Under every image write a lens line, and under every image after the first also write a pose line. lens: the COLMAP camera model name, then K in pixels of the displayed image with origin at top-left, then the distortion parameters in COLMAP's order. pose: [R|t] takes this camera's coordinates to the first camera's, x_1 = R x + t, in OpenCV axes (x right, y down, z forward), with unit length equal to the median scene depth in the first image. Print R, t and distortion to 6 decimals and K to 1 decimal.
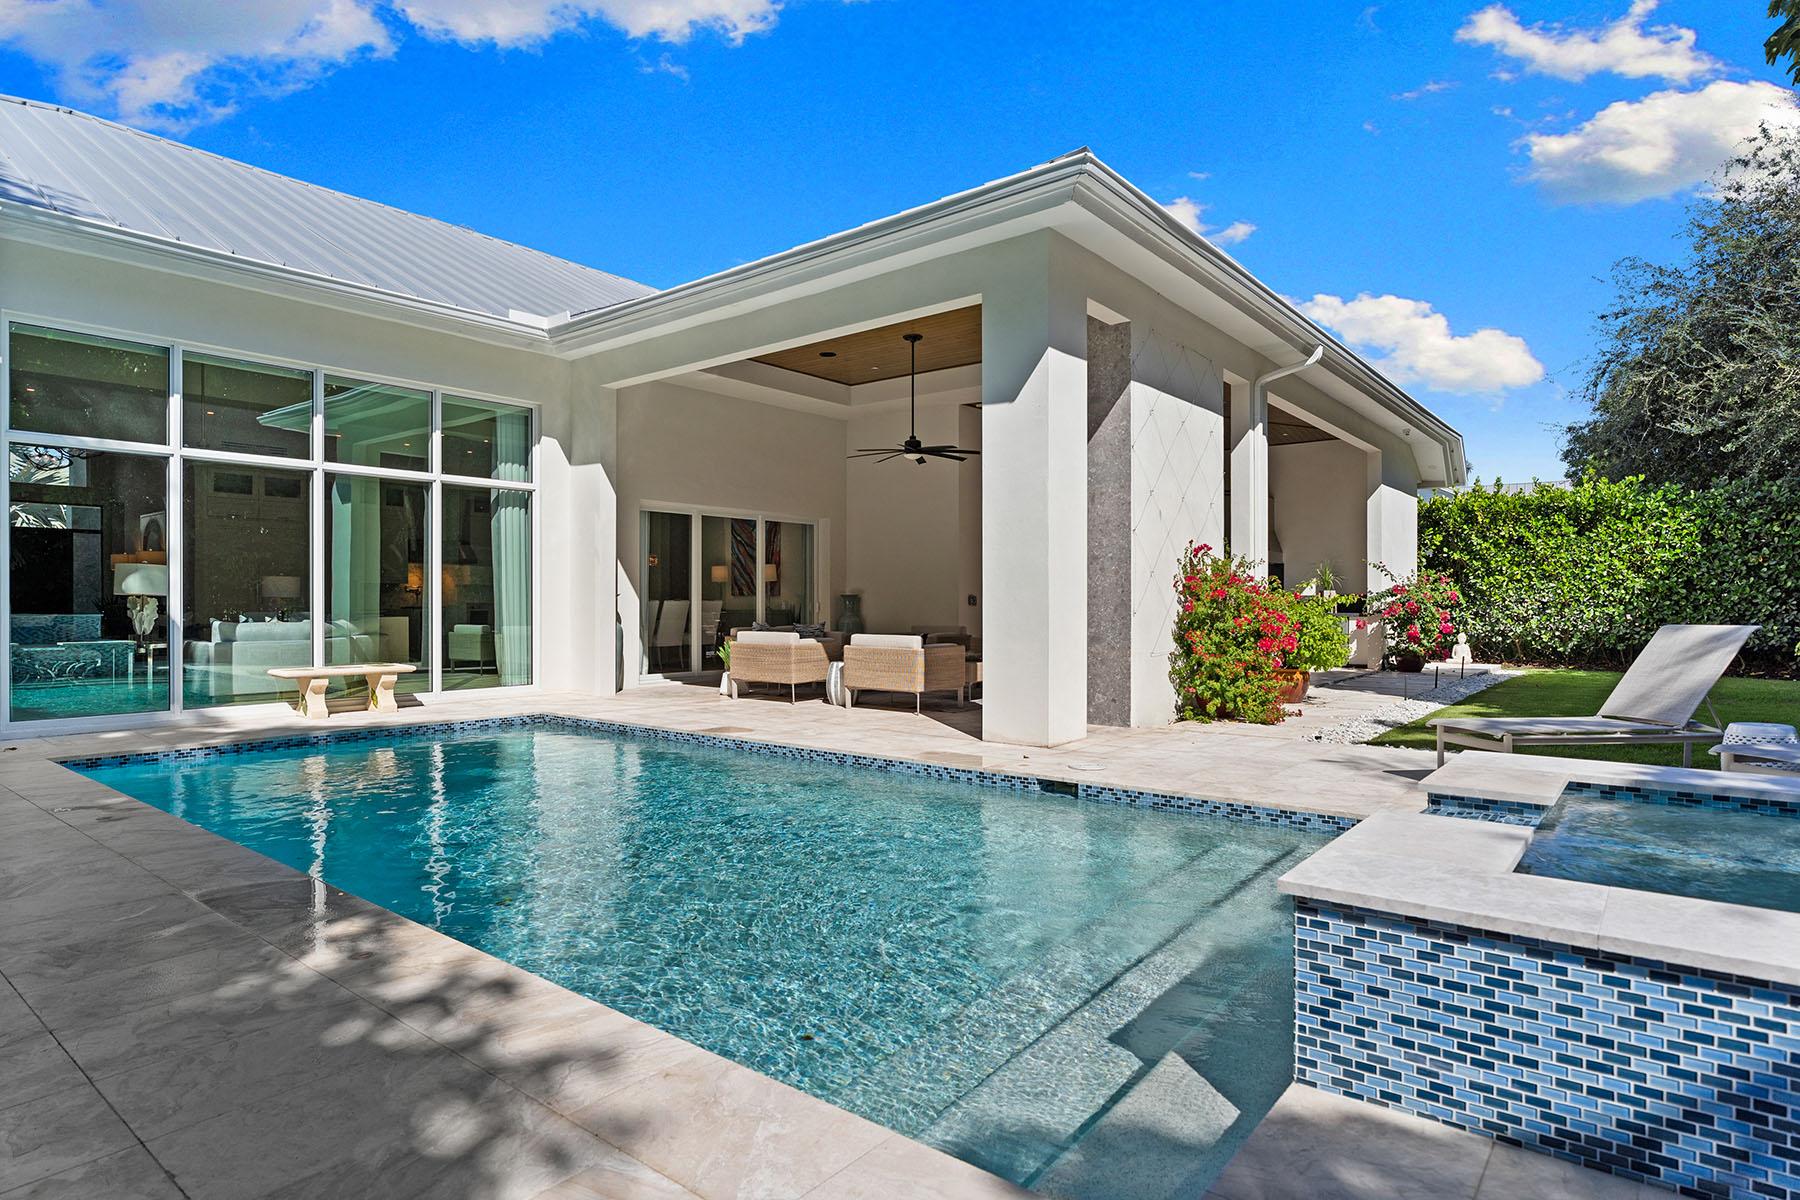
lens RADIAL K [[970.9, 0, 900.0], [0, 970.9, 600.0], [0, 0, 1]] dist [-0.002028, -0.000584]
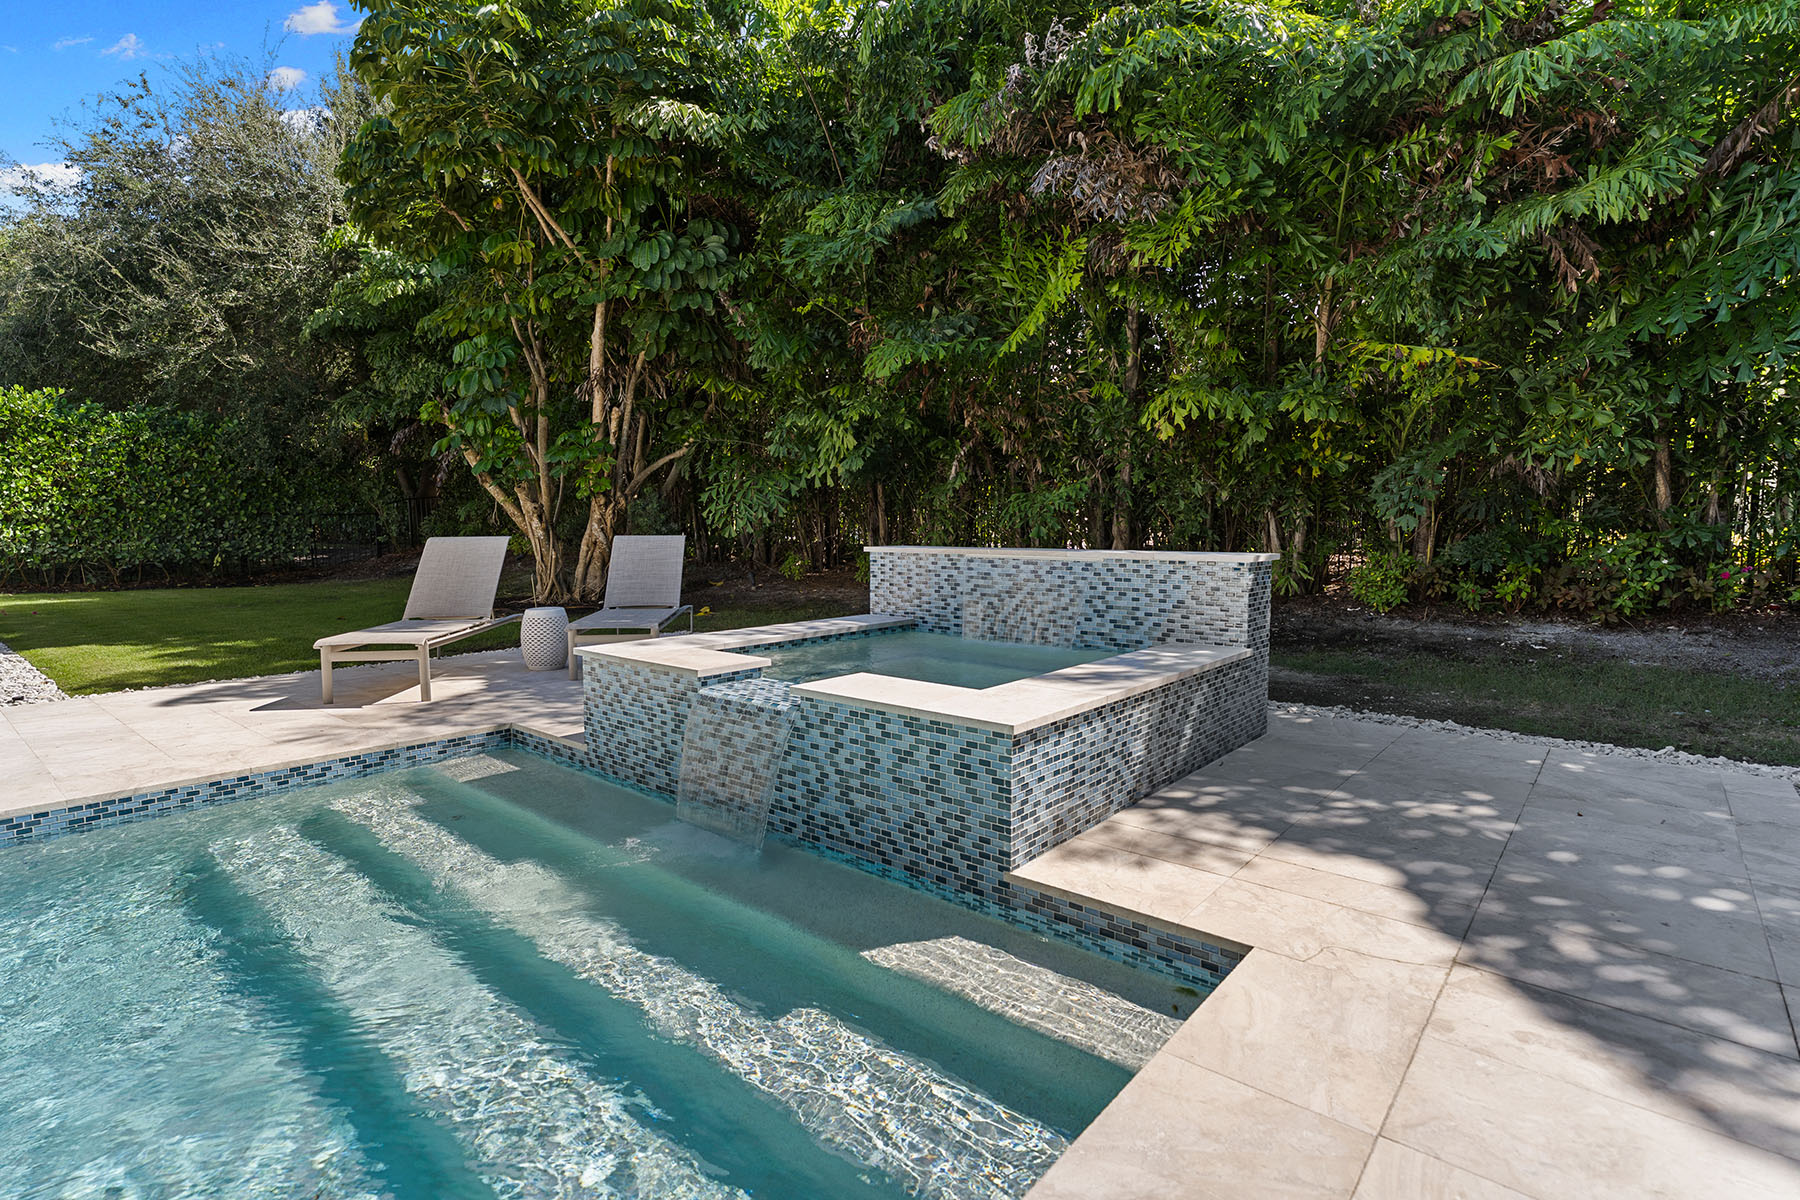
lens RADIAL K [[879.7, 0, 897.1], [0, 879.7, 582.4], [0, 0, 1]] dist [-0.001440, -0.000402]
pose [[0.041133, -0.068335, 0.996814, -0.321748], [-0.002760, 0.997647, 0.068506, 0.006326], [-0.999150, -0.005569, 0.040848, 0.456240]]
